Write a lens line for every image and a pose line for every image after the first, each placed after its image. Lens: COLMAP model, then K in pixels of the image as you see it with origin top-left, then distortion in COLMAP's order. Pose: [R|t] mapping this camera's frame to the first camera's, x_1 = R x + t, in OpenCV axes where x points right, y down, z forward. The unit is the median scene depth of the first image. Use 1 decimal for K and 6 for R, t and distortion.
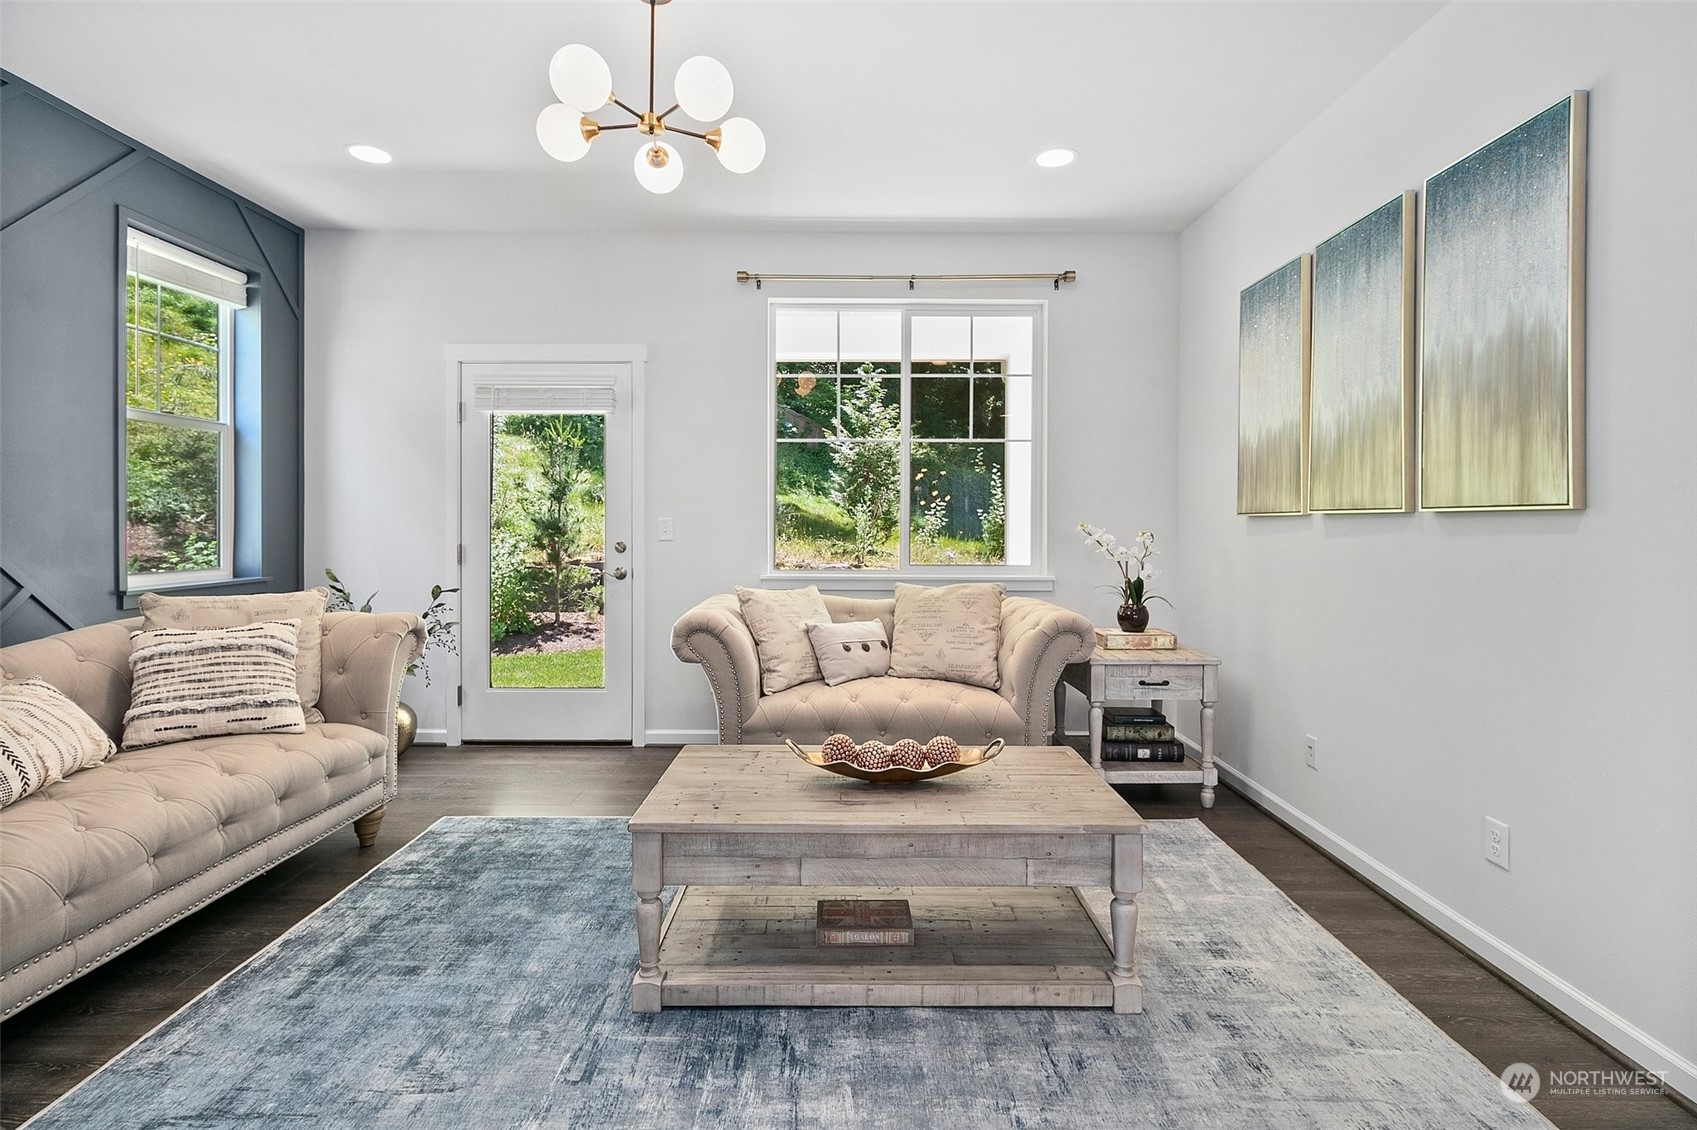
lens RADIAL K [[799.6, 0, 849.5], [0, 799.6, 523.3], [0, 0, 1]] dist [0.002779, -0.000546]
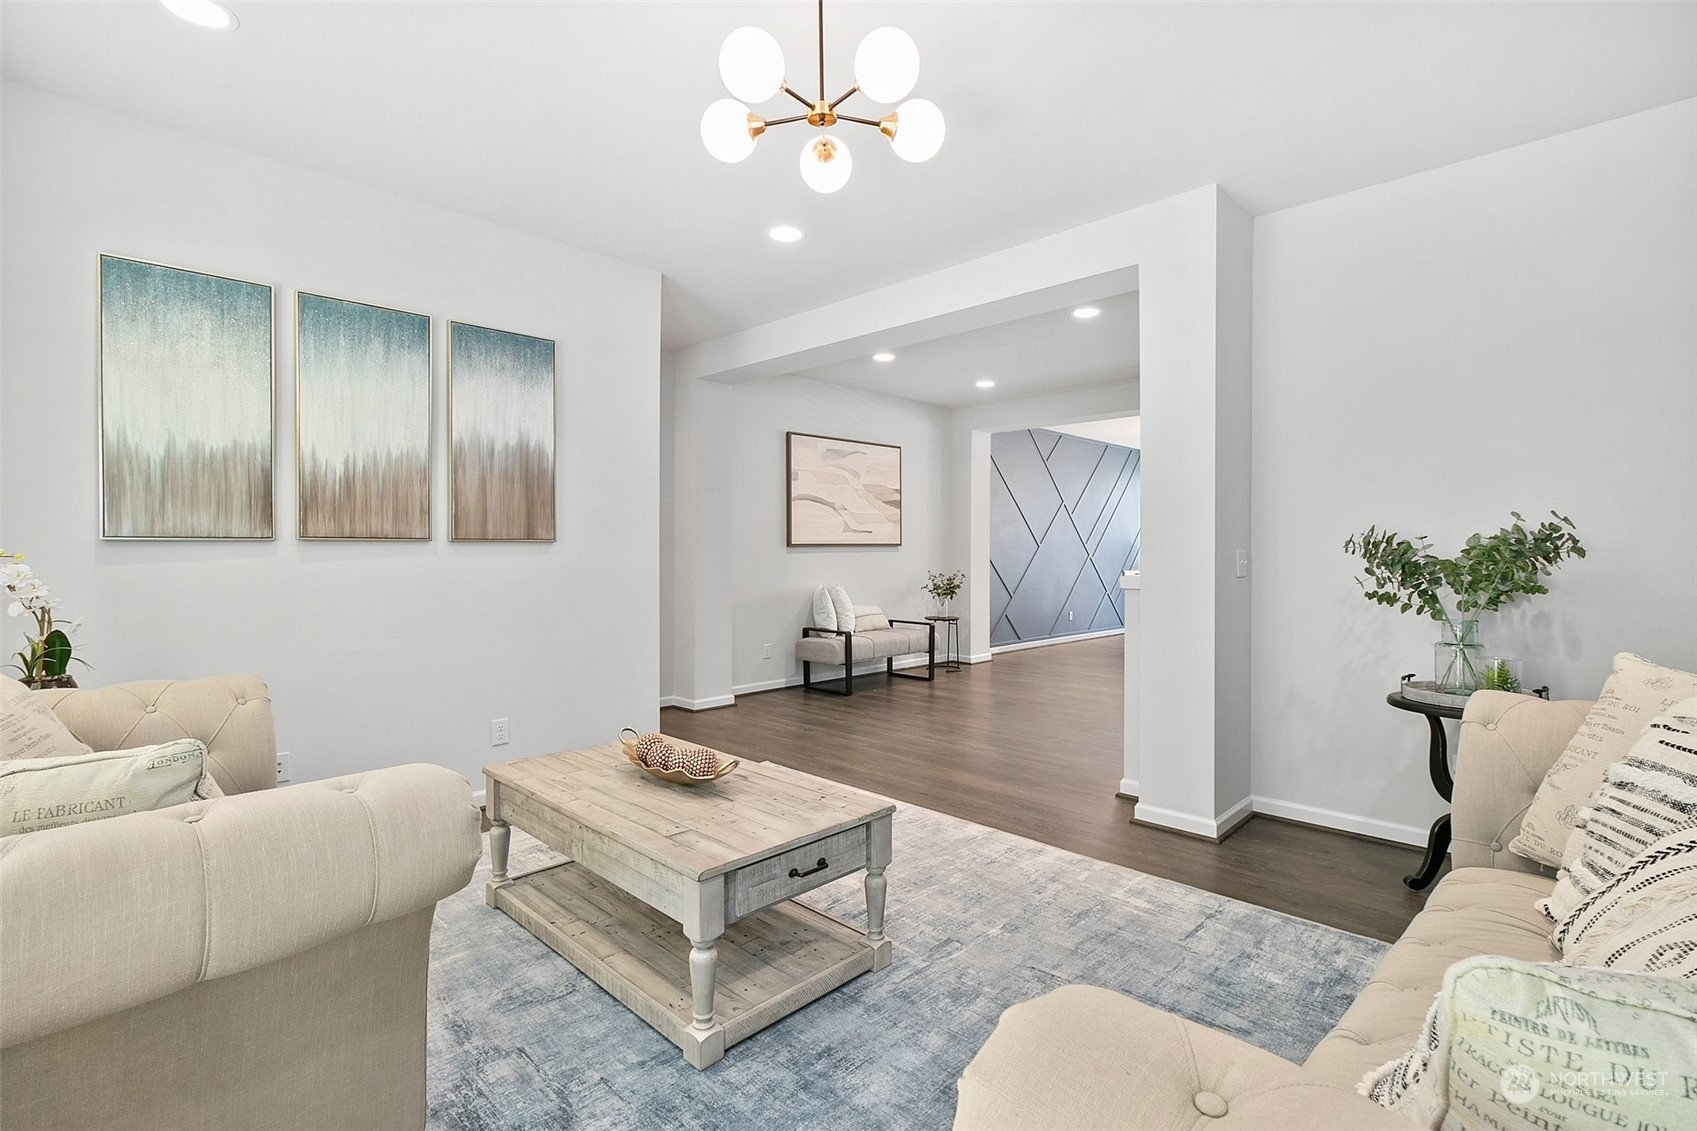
lens RADIAL K [[799.6, 0, 849.5], [0, 799.6, 523.8], [0, 0, 1]] dist [0.002779, -0.000546]
pose [[-0.713182, 0.015599, 0.700805, -0.784475], [-0.005710, 0.999590, -0.028060, -0.007151], [-0.700955, -0.024014, -0.712801, 1.396513]]
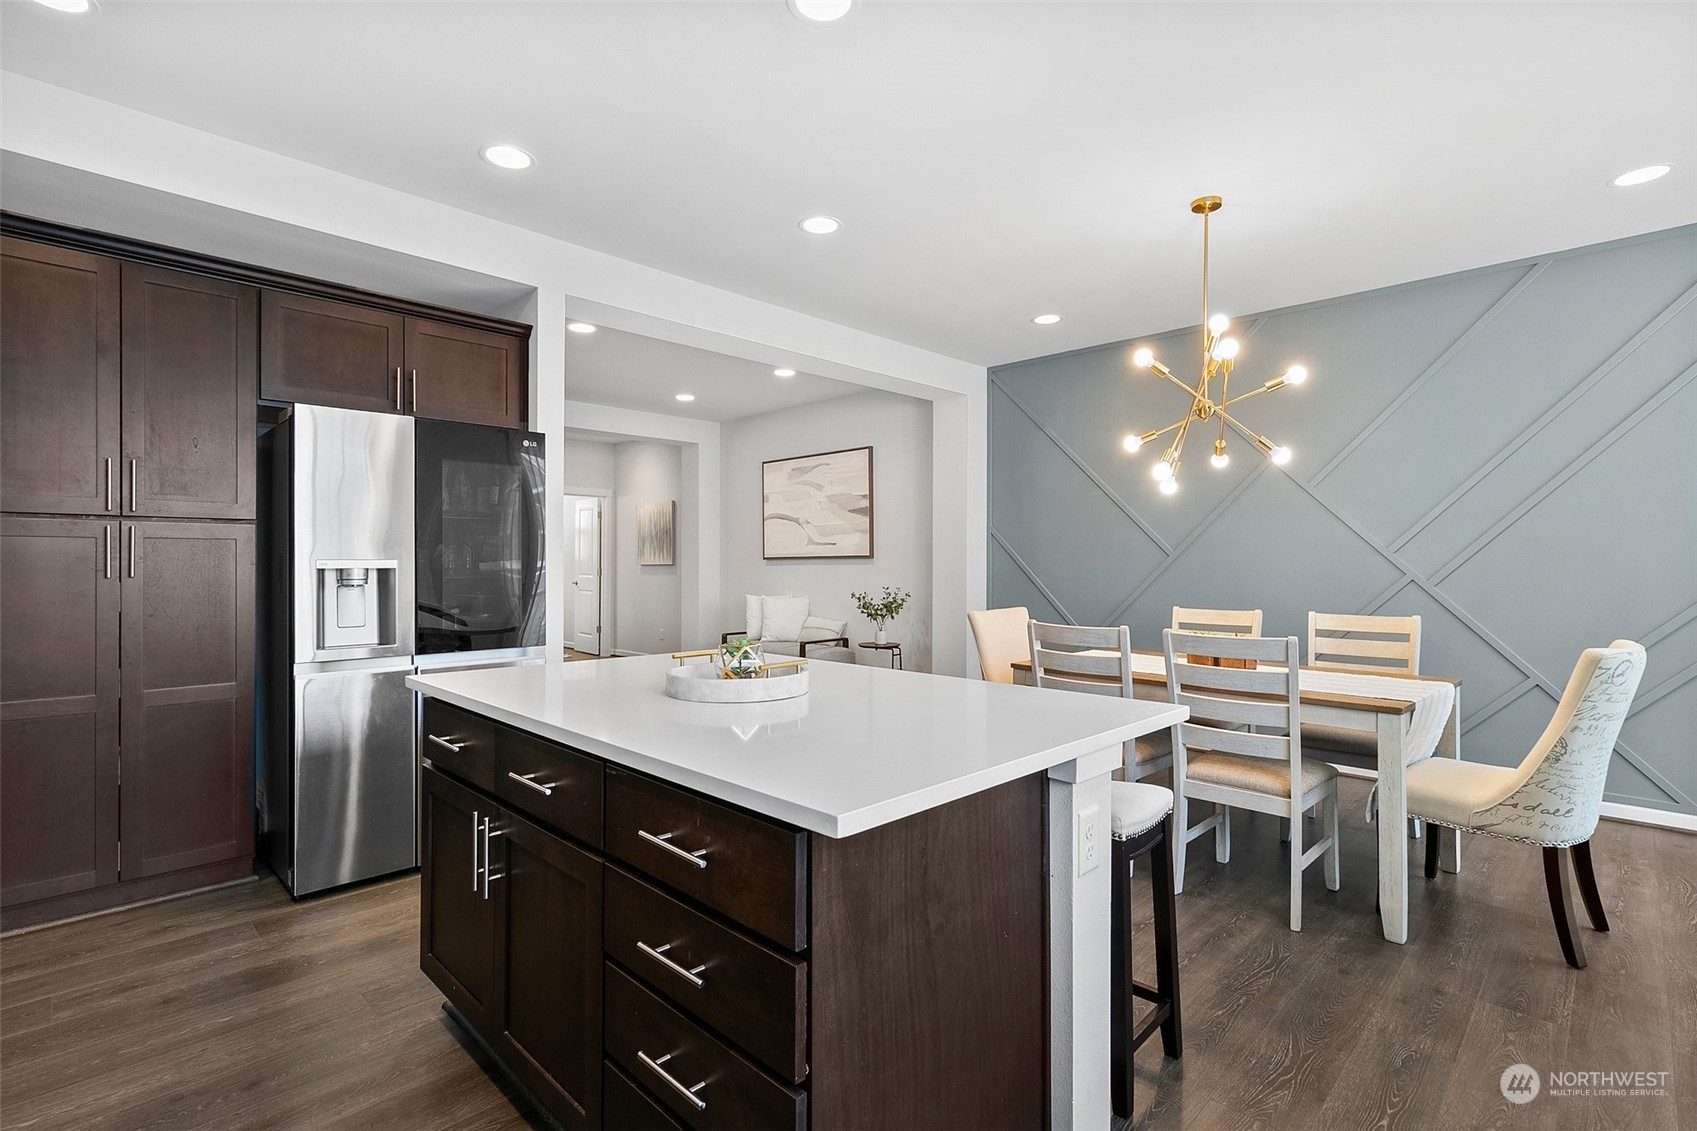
lens RADIAL K [[789.3, 0, 851.1], [0, 789.3, 559.4], [0, 0, 1]] dist [-0.000731, -0.000195]
pose [[0.701819, -0.002269, 0.712351, -0.737111], [0.004419, 0.999990, -0.001169, -0.001845], [-0.712341, 0.003968, 0.701822, -2.715392]]
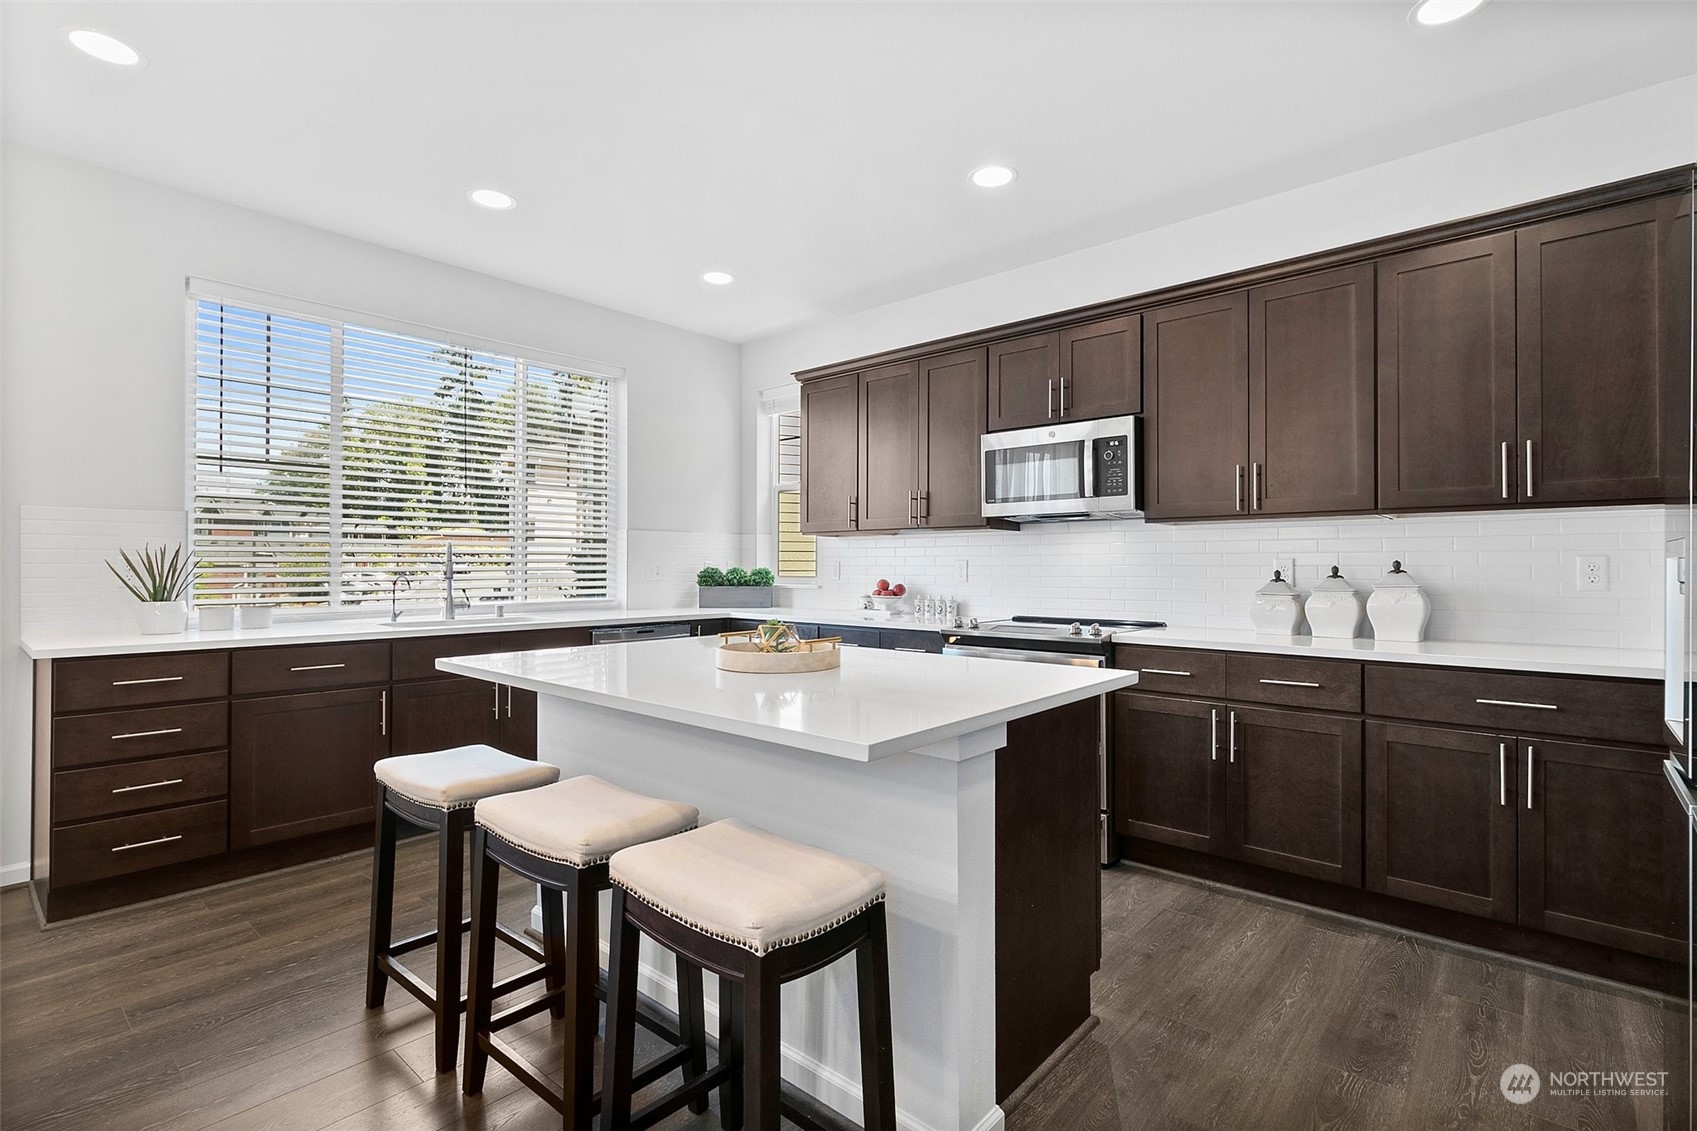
lens RADIAL K [[793.0, 0, 848.5], [0, 793.0, 565.5], [0, 0, 1]] dist [0.002527, 0.000106]
pose [[-0.660252, -0.007814, -0.751004, 0.295892], [-0.007140, 0.999966, -0.004127, 0.016926], [0.751010, 0.002637, -0.660285, -1.511590]]
